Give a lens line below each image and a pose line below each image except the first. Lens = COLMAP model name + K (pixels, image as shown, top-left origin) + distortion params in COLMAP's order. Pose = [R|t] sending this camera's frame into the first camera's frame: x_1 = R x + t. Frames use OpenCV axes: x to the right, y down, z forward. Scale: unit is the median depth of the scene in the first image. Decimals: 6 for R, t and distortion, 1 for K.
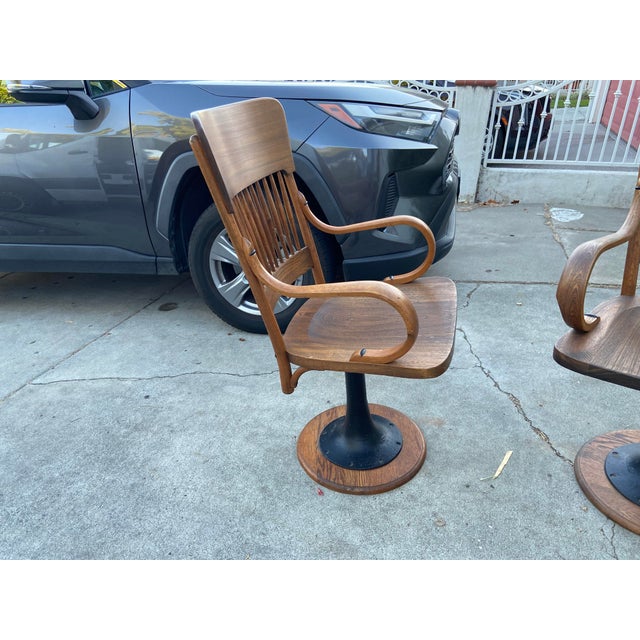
lens RADIAL K [[480.1, 0, 312.4], [0, 480.1, 321.5], [0, 0, 1]] dist [0.115574, -0.142918]
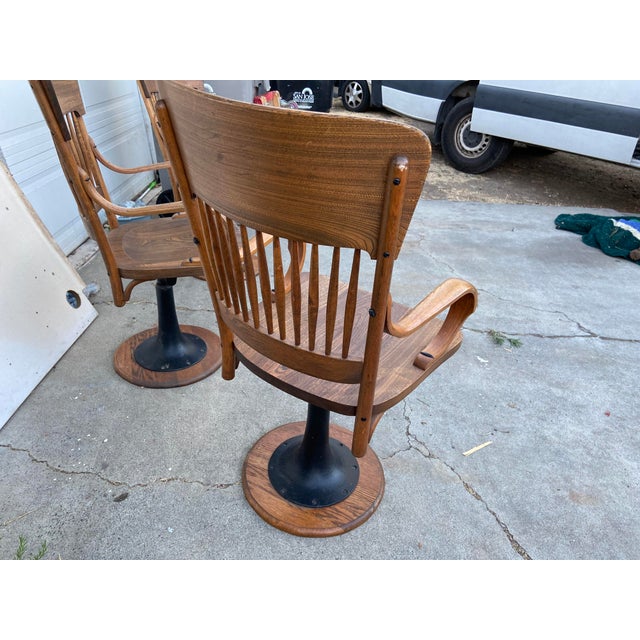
lens RADIAL K [[478.8, 0, 316.2], [0, 478.8, 317.1], [0, 0, 1]] dist [0.130398, -0.159794]
pose [[-0.945463, 0.195921, -0.260219, 0.828892], [-0.120076, 0.532981, 0.837564, -0.617424], [0.302788, 0.823132, -0.480389, 0.972179]]
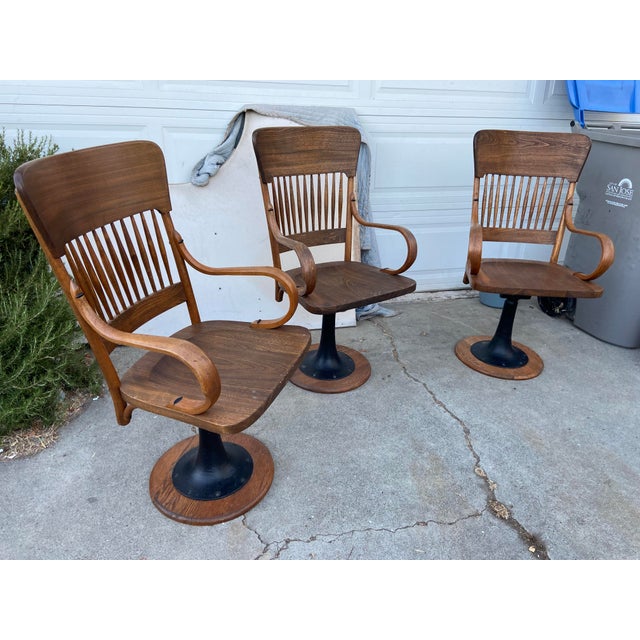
lens RADIAL K [[479.7, 0, 320.6], [0, 479.7, 321.8], [0, 0, 1]] dist [0.135972, -0.174941]
pose [[-0.565488, -0.307478, 0.765298, -0.104094], [0.385742, 0.721562, 0.574936, -0.468531], [-0.728990, 0.620326, -0.289427, 0.729253]]
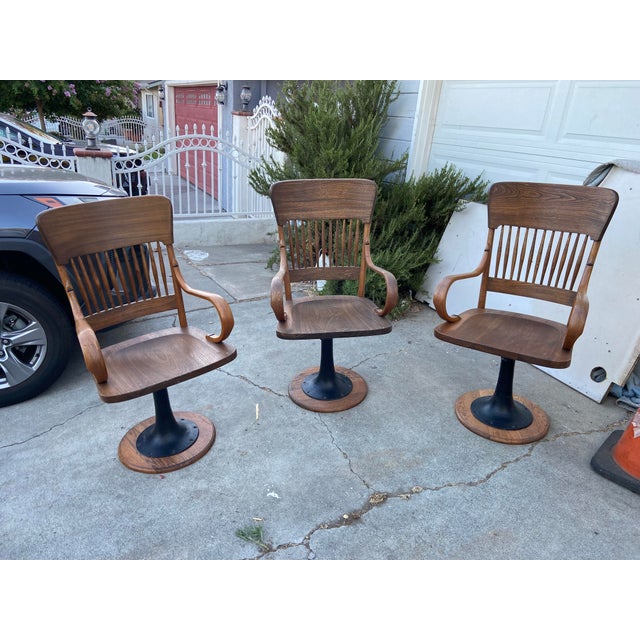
lens RADIAL K [[478.8, 0, 317.7], [0, 478.8, 312.3], [0, 0, 1]] dist [0.122468, -0.155837]
pose [[0.695773, -0.210764, 0.686643, -0.444876], [0.272710, 0.961910, 0.018920, -0.008424], [-0.664477, 0.174090, 0.726749, -0.333222]]
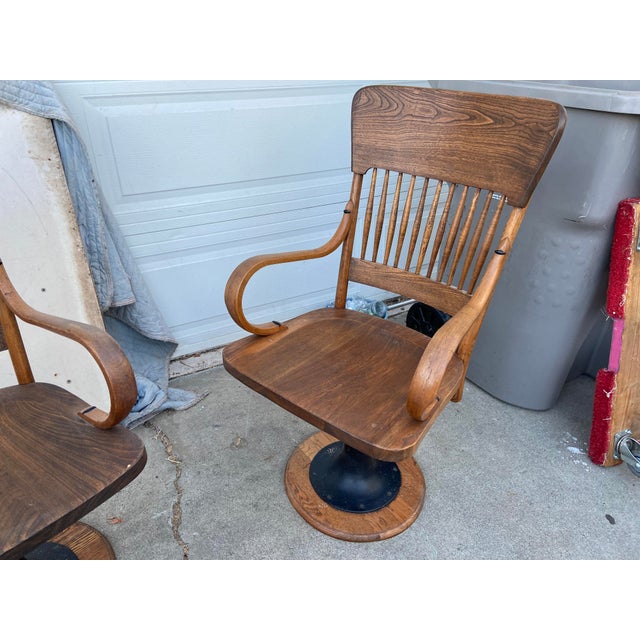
lens RADIAL K [[480.1, 0, 312.4], [0, 480.1, 321.5], [0, 0, 1]] dist [0.115574, -0.142918]
pose [[-0.738352, -0.274751, 0.615913, 0.270861], [0.358861, 0.613174, 0.703730, -0.162280], [-0.571013, 0.740628, -0.354140, 0.138296]]
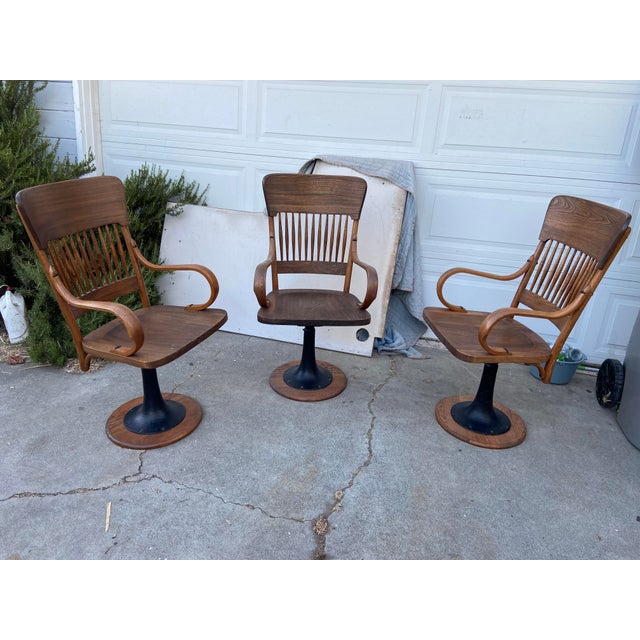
lens RADIAL K [[478.9, 0, 314.2], [0, 478.9, 321.3], [0, 0, 1]] dist [0.132671, -0.161212]
pose [[-0.067352, -0.318803, 0.945425, -0.506077], [0.416793, 0.851946, 0.316974, -0.231490], [-0.906503, 0.415395, 0.075494, 0.199101]]
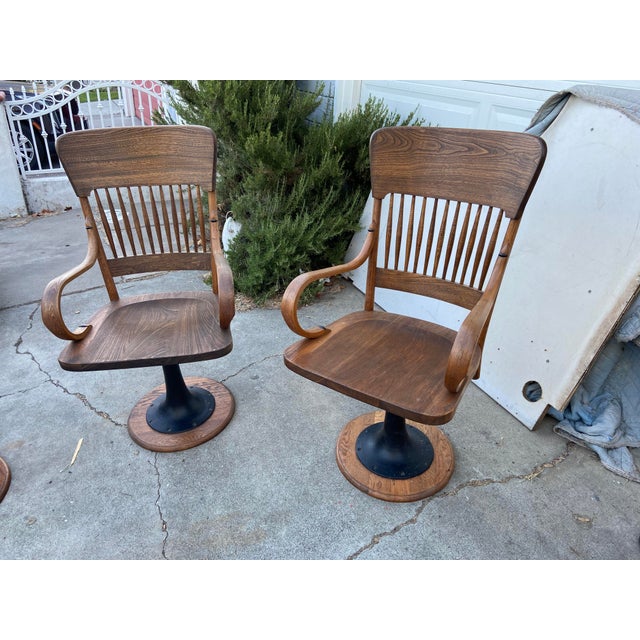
lens RADIAL K [[480.1, 0, 312.4], [0, 480.1, 321.5], [0, 0, 1]] dist [0.115574, -0.142918]
pose [[0.704738, -0.314776, 0.635815, 0.100633], [0.296265, 0.944878, 0.139405, -0.017254], [-0.644649, 0.090125, 0.759148, -0.319699]]
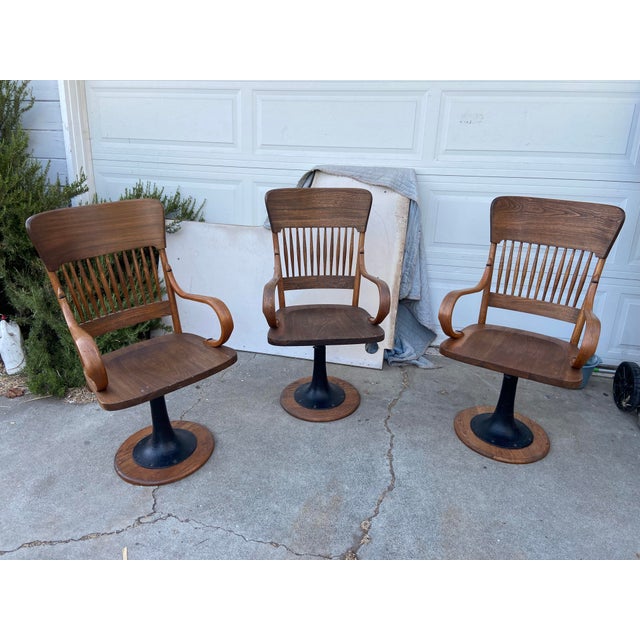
lens RADIAL K [[478.8, 0, 316.2], [0, 478.8, 317.1], [0, 0, 1]] dist [0.130398, -0.159794]
pose [[-0.101406, -0.306580, 0.946428, -0.444112], [0.451074, 0.833754, 0.318412, -0.281021], [-0.886707, 0.459198, 0.053743, 0.225877]]
